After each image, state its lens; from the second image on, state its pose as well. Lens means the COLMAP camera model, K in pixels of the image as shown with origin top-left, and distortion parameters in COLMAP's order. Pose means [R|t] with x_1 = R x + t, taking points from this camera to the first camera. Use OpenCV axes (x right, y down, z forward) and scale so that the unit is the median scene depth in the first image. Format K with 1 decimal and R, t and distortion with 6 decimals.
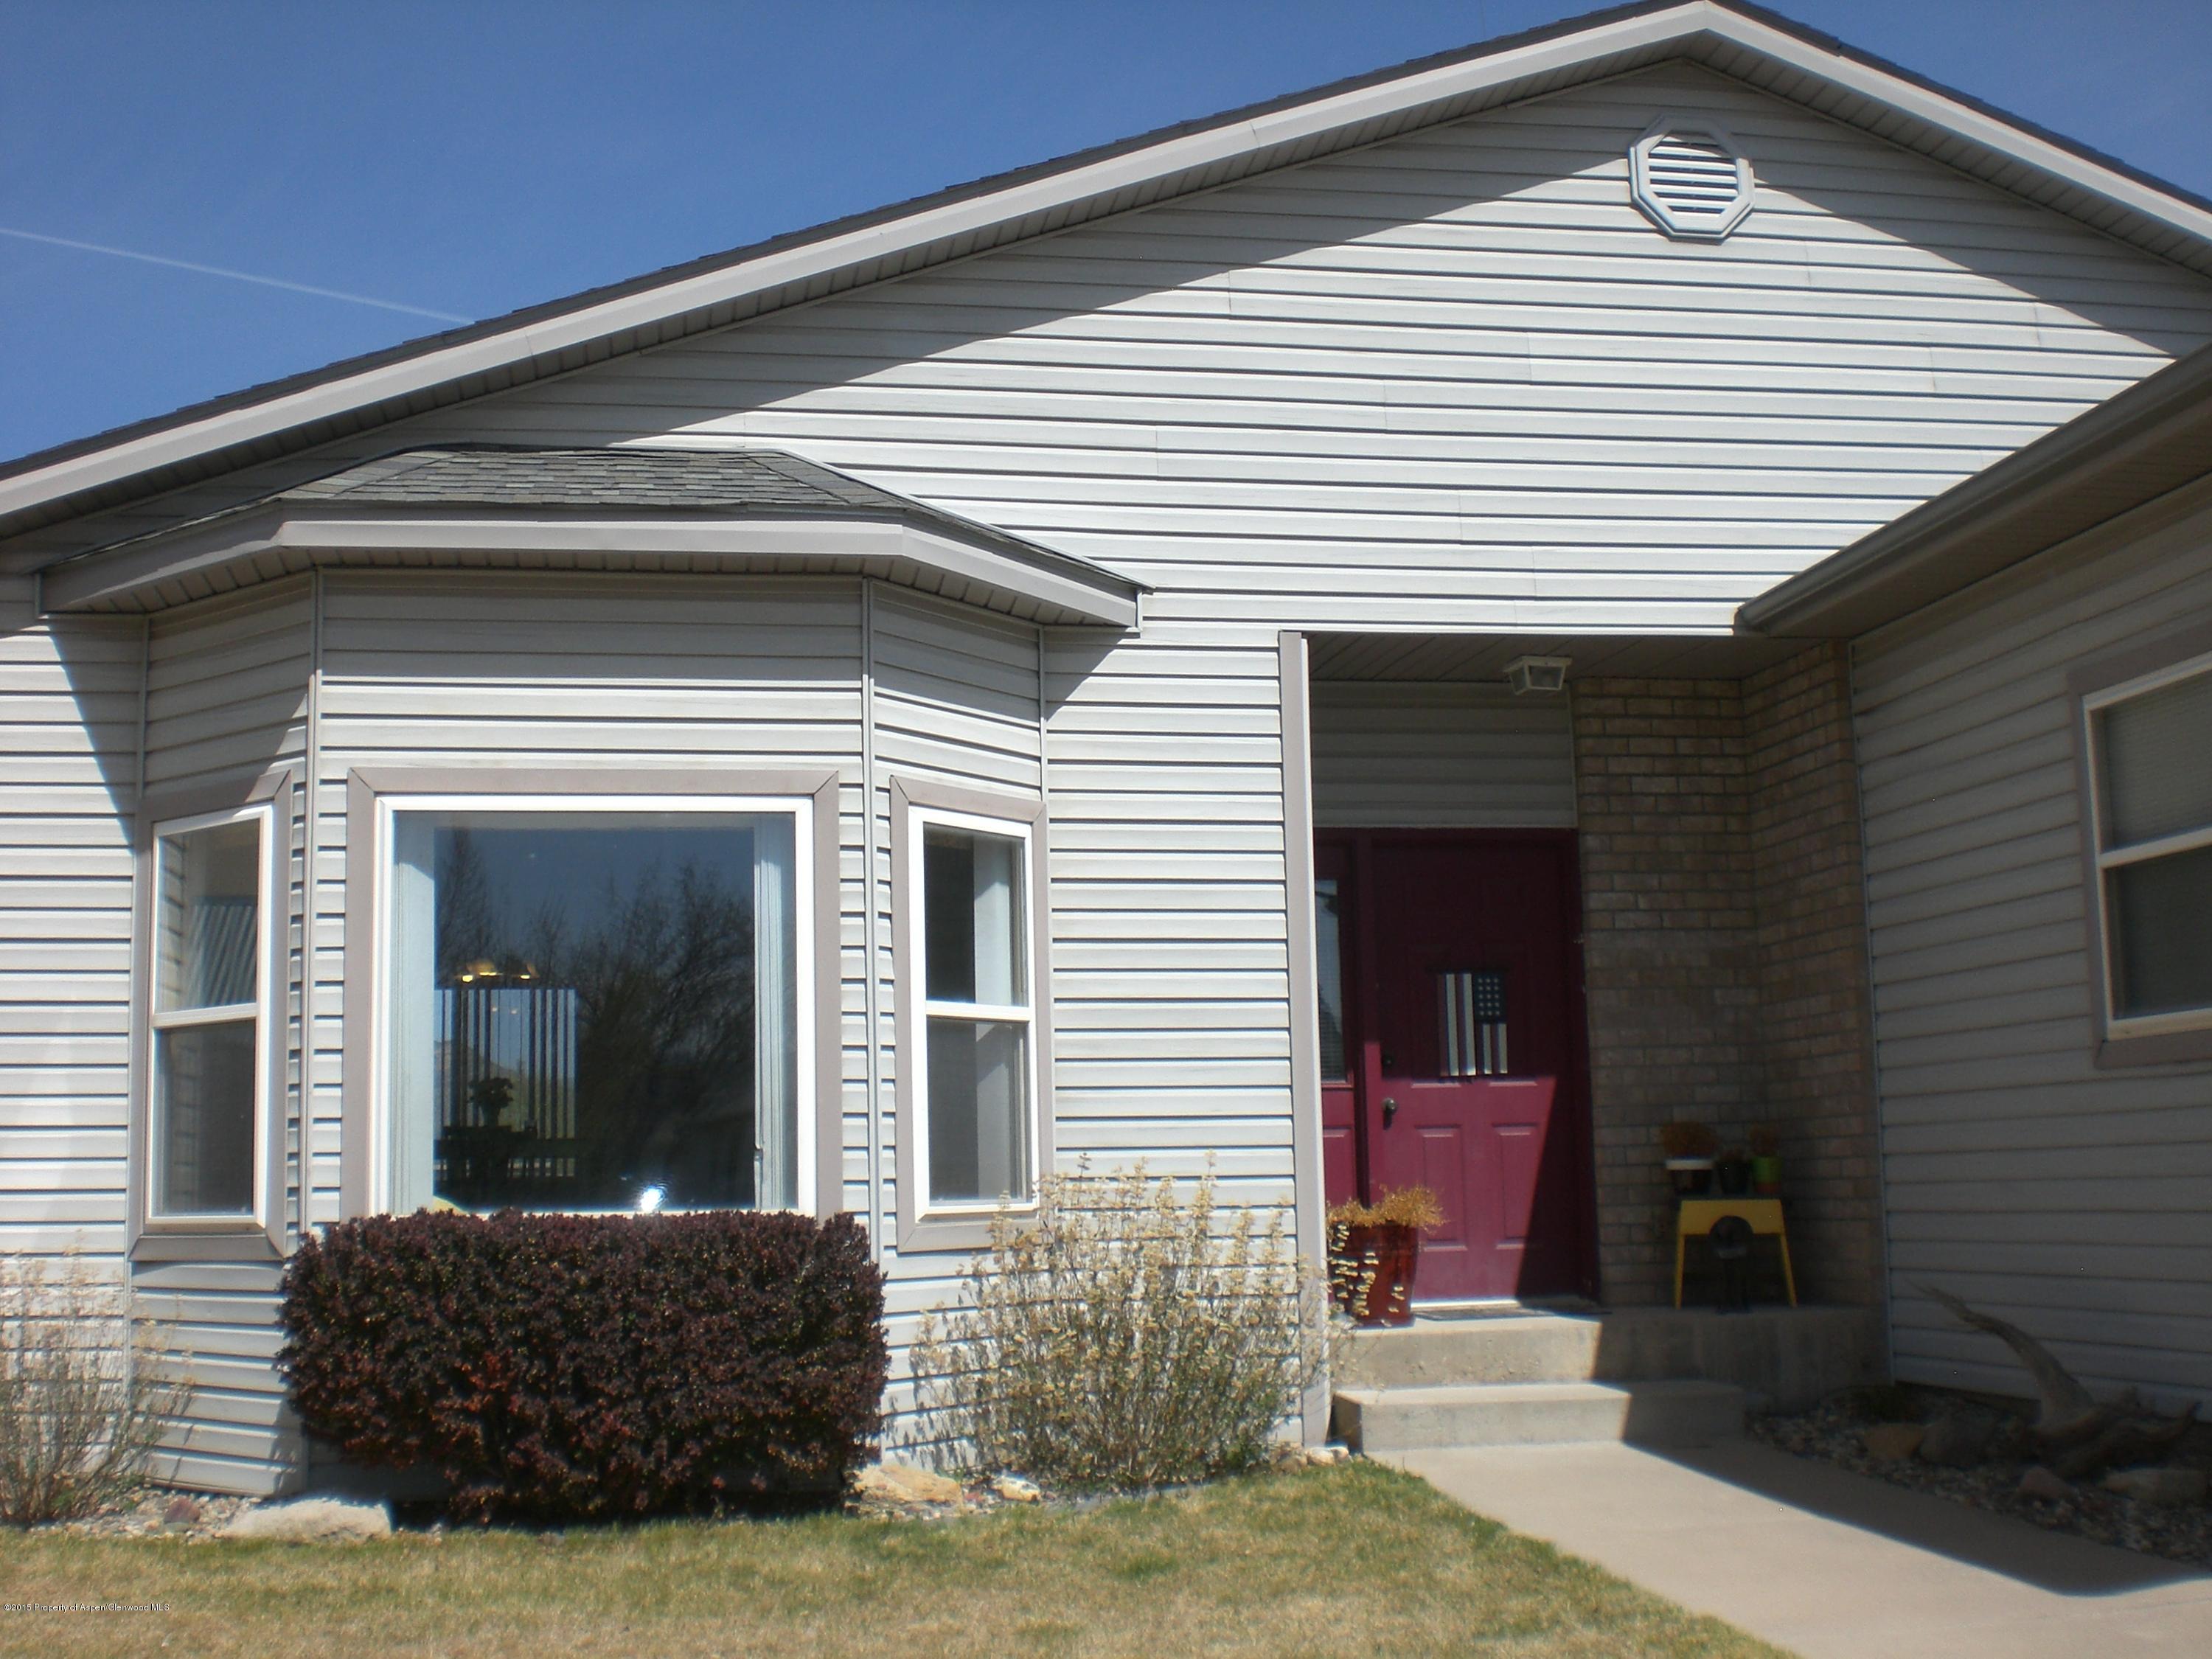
lens RADIAL K [[2534.1, 0, 1105.0], [0, 2534.1, 811.1], [0, 0, 1]] dist [-0.119524, 0.000000]
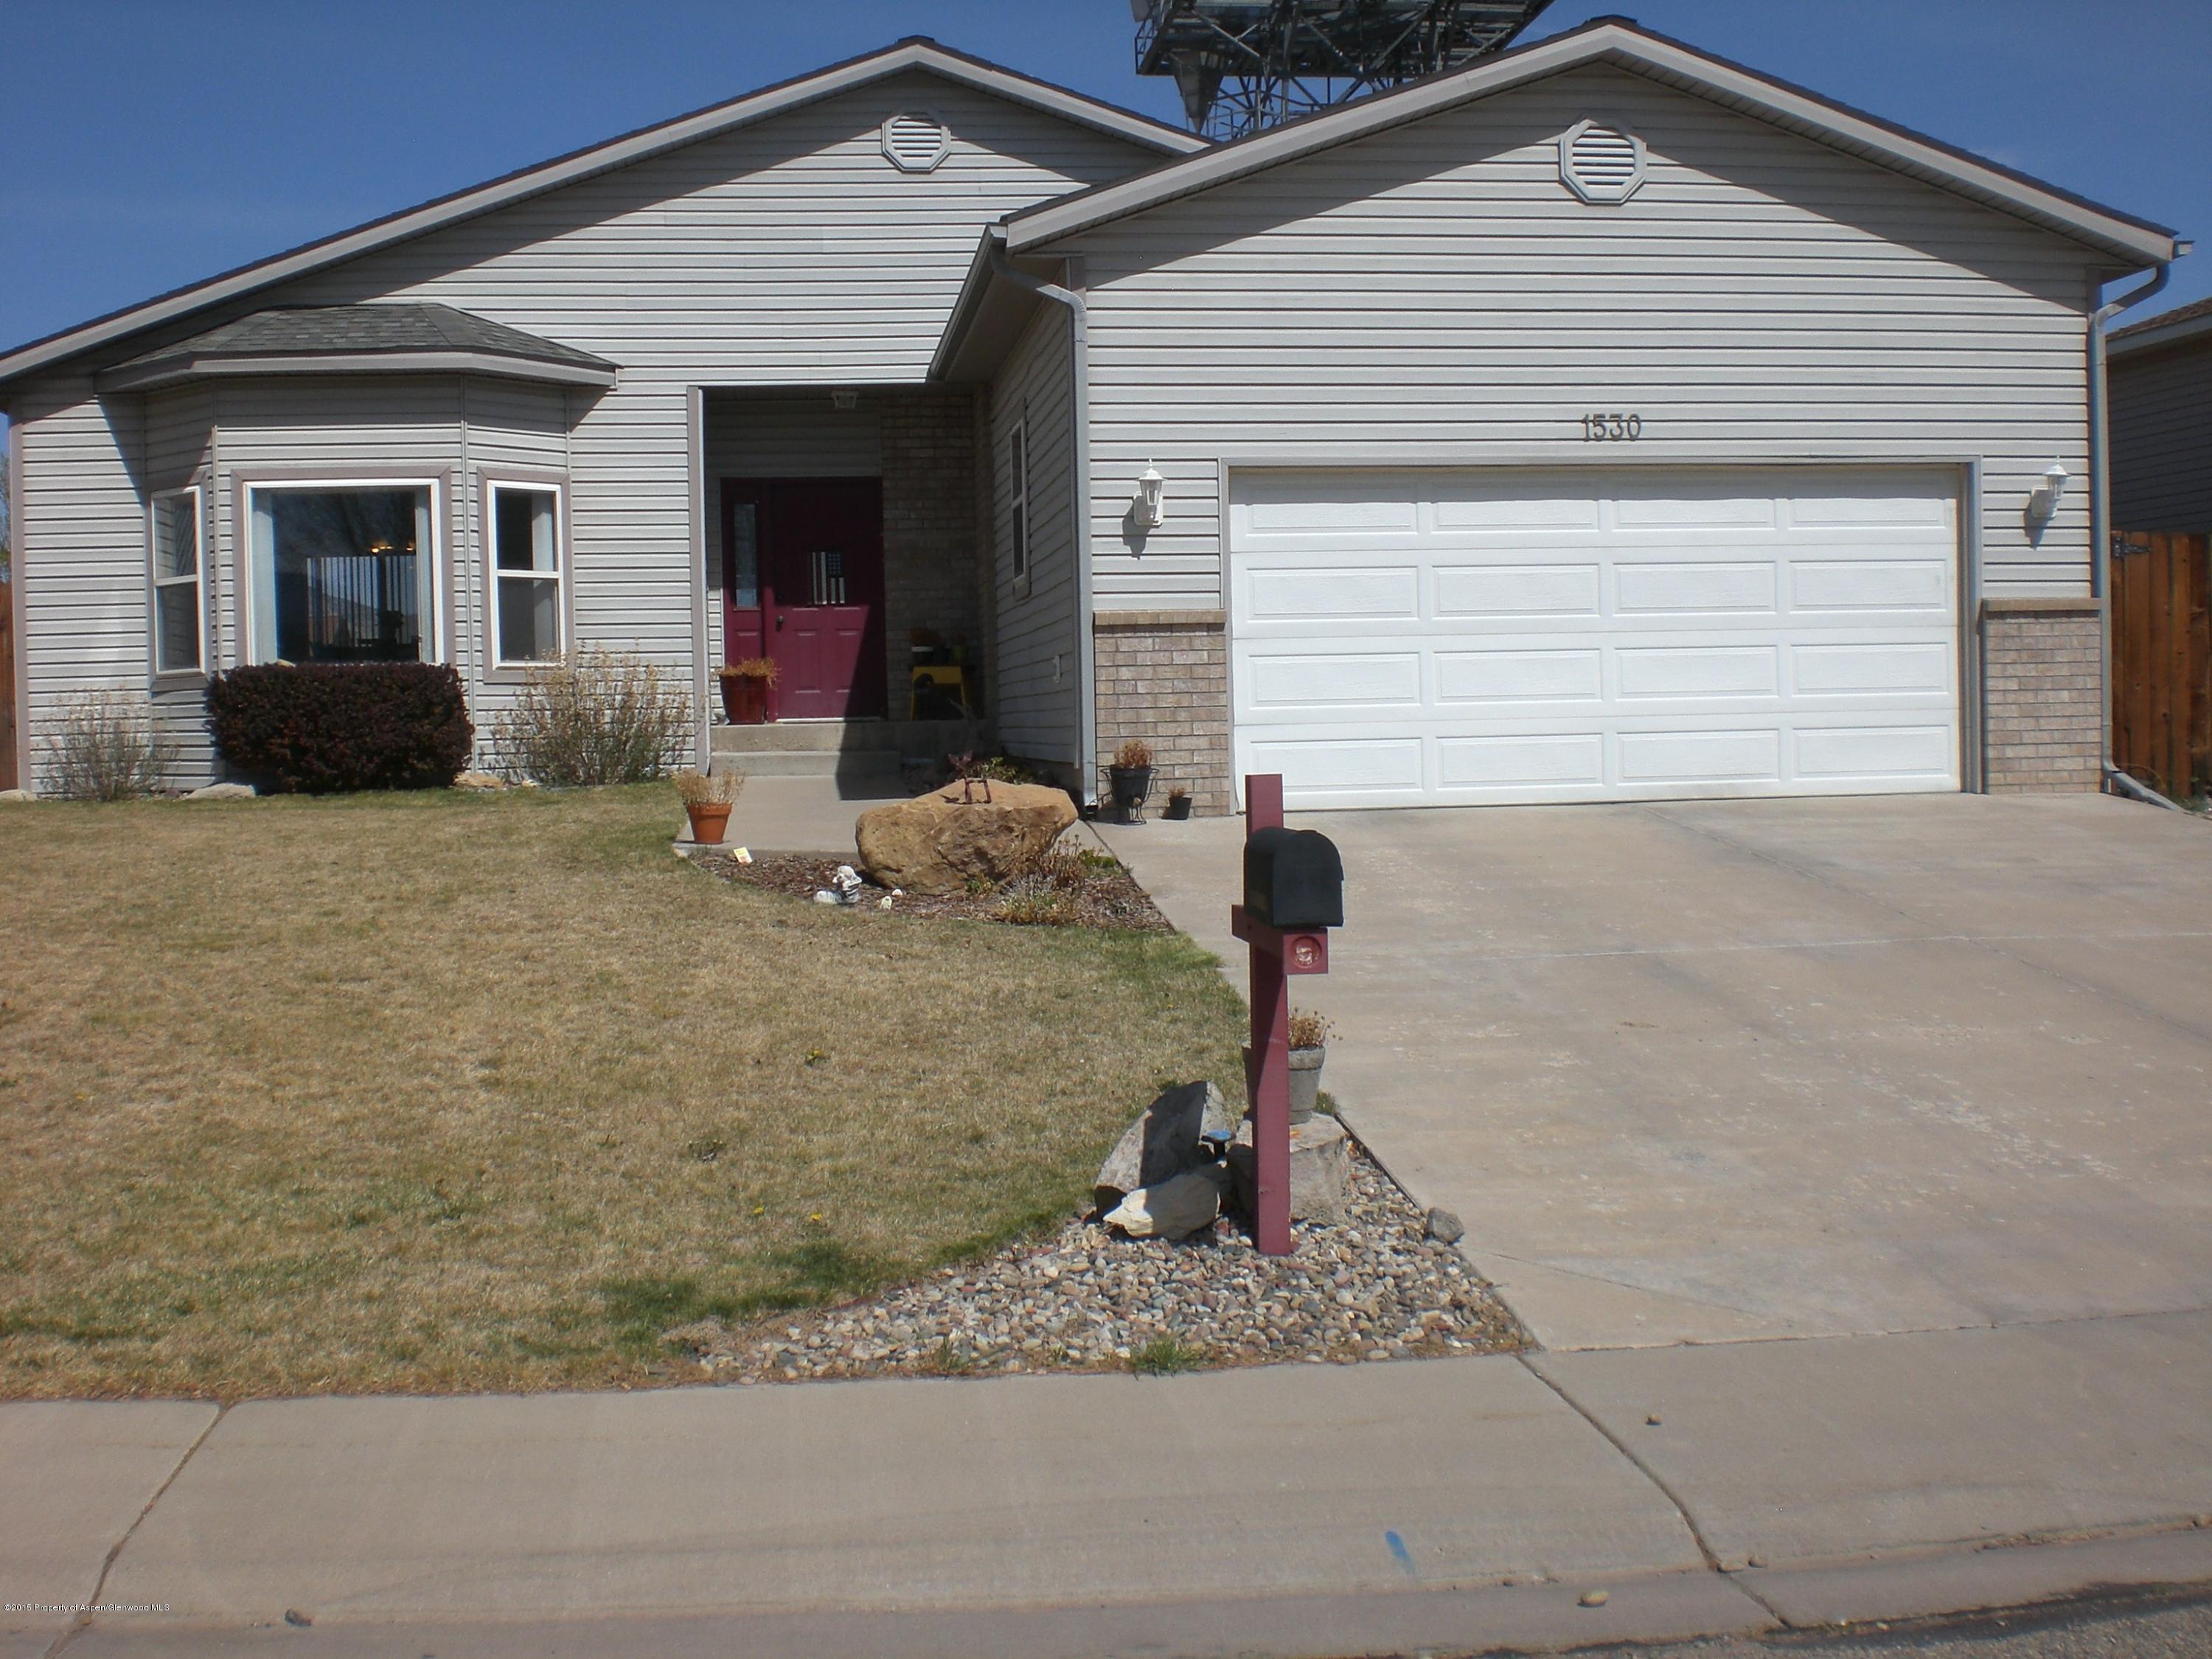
lens RADIAL K [[2534.1, 0, 1110.1], [0, 2534.1, 822.6], [0, 0, 1]] dist [-0.119524, 0.000000]
pose [[0.999031, 0.003409, -0.043879, 0.551333], [0.004652, 0.983231, 0.182307, -0.103183], [0.043764, -0.182335, 0.982262, -1.146272]]
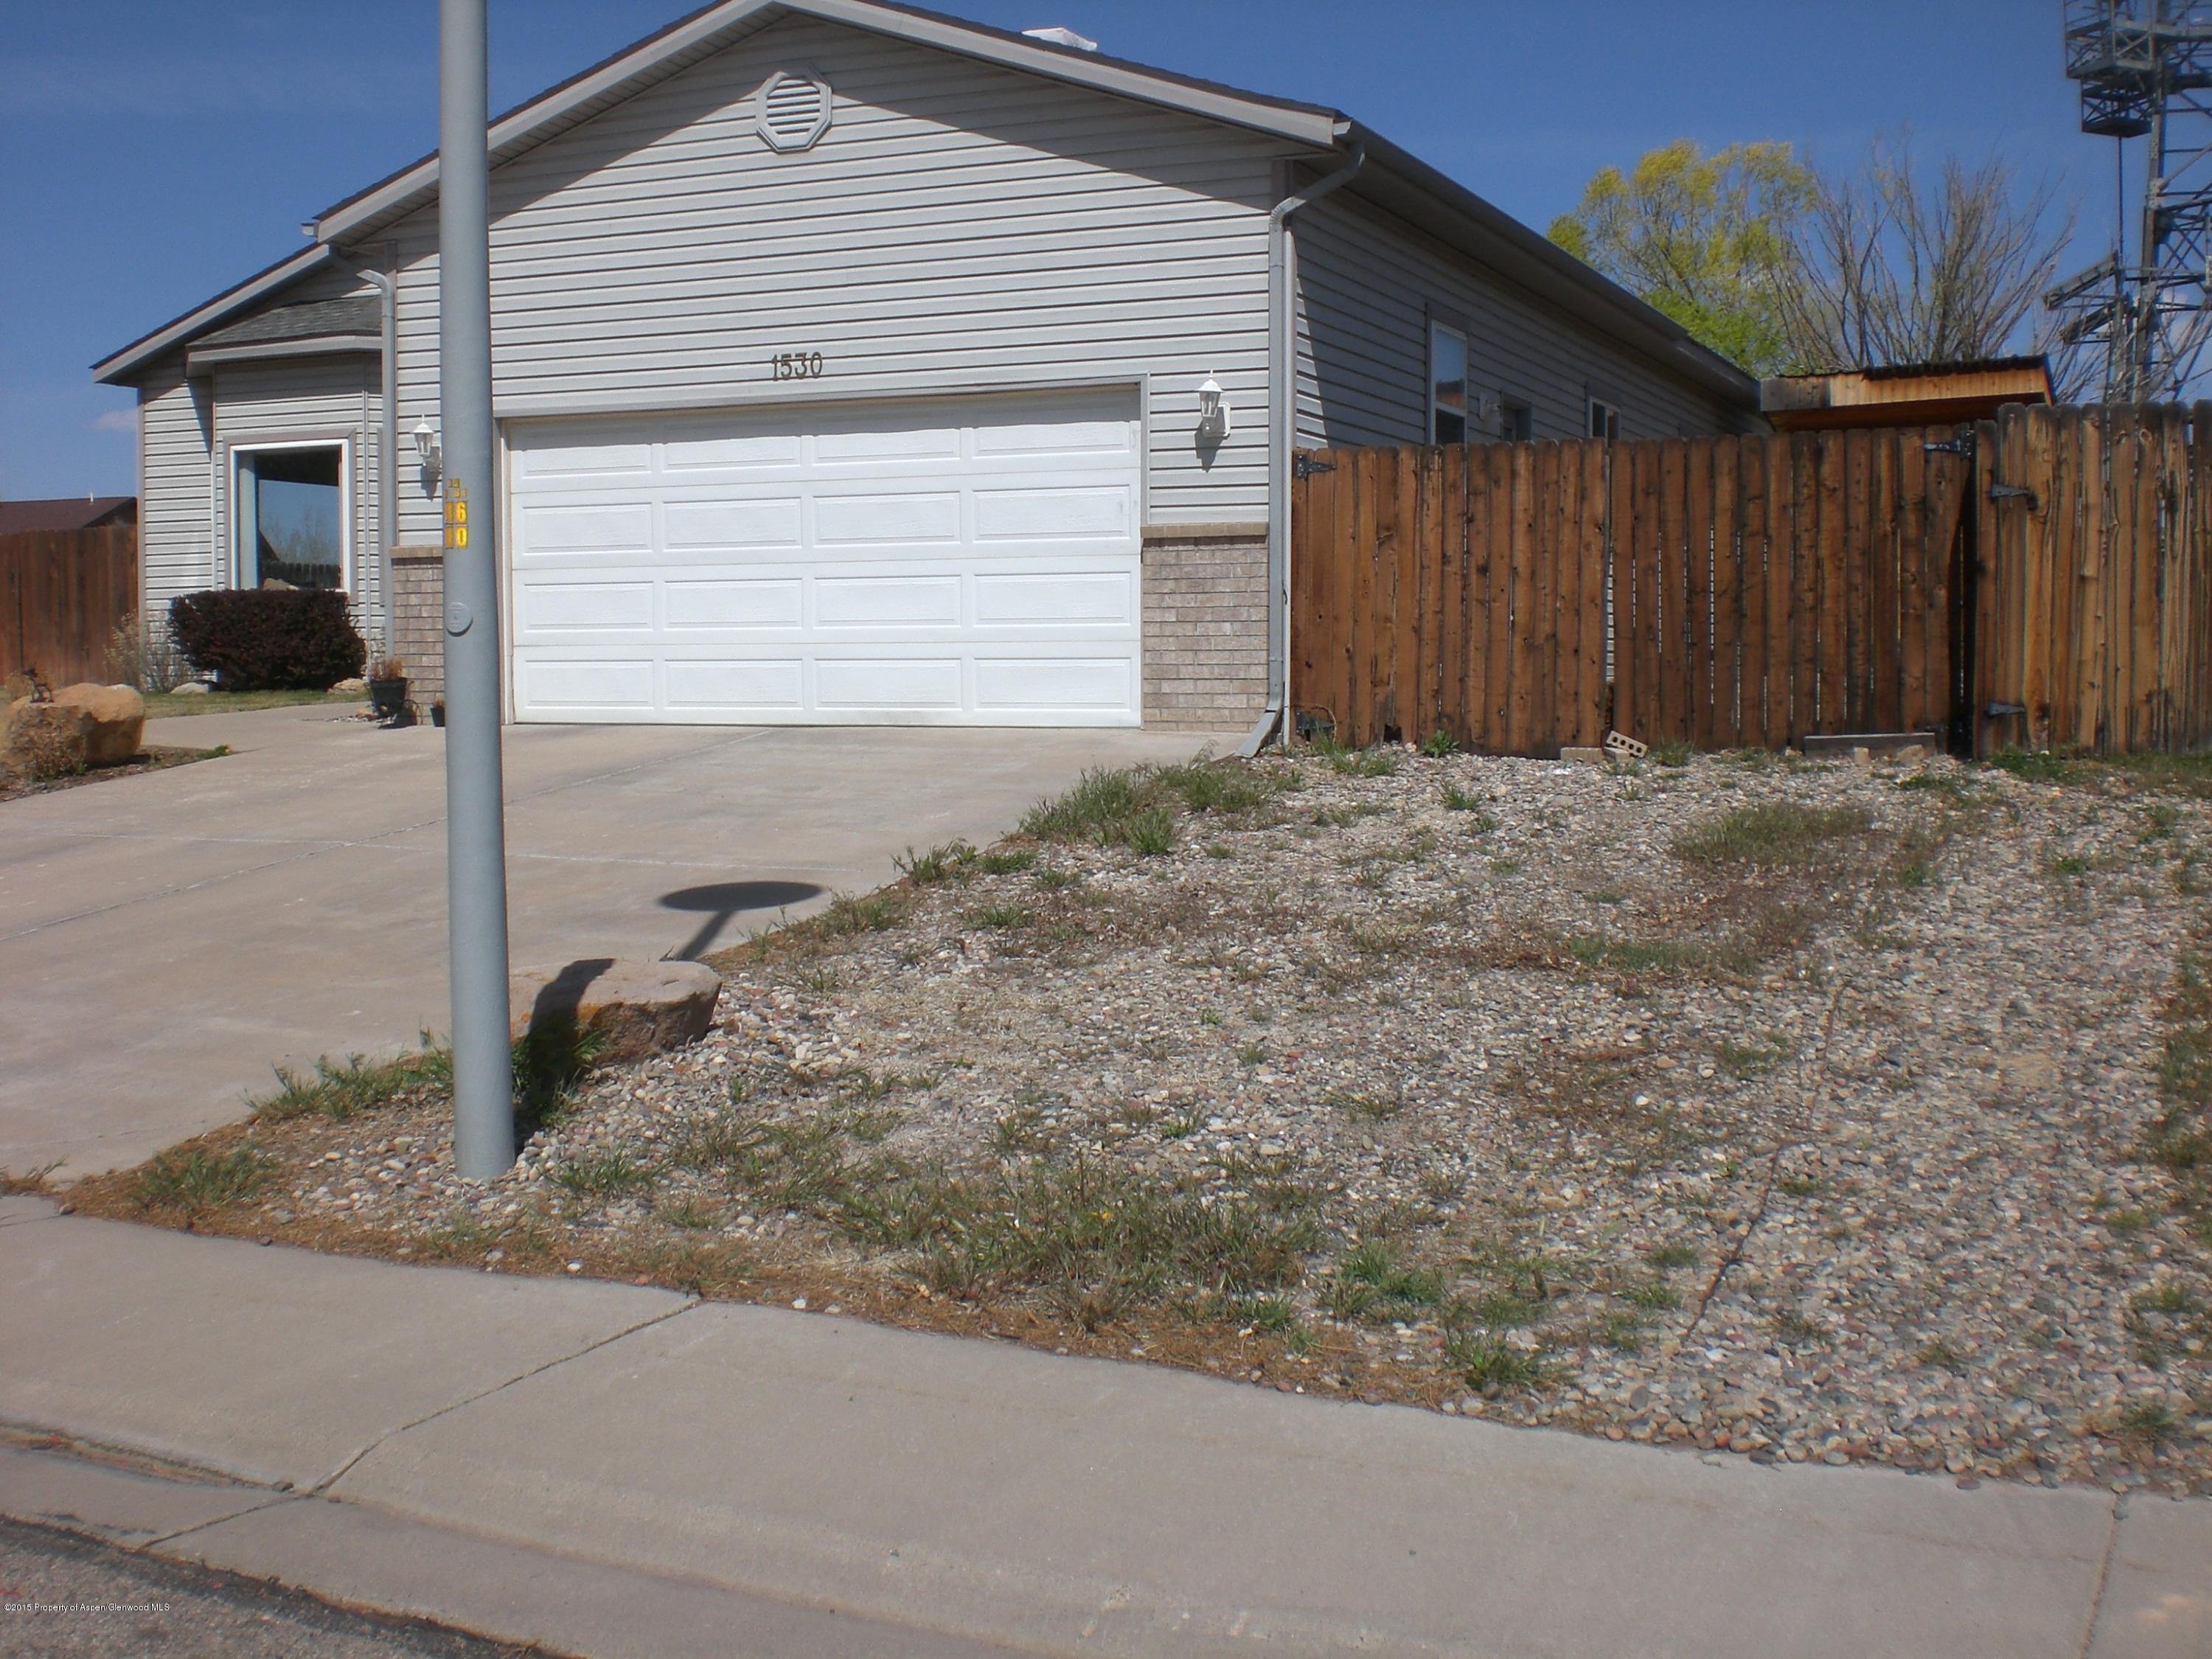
lens RADIAL K [[2534.1, 0, 1105.7], [0, 2534.1, 835.2], [0, 0, 1]] dist [-0.119524, 0.000000]
pose [[0.834095, 0.060107, -0.548337, 2.007198], [0.058236, 0.978895, 0.195889, -0.065186], [0.548539, -0.195323, 0.812991, -0.797411]]
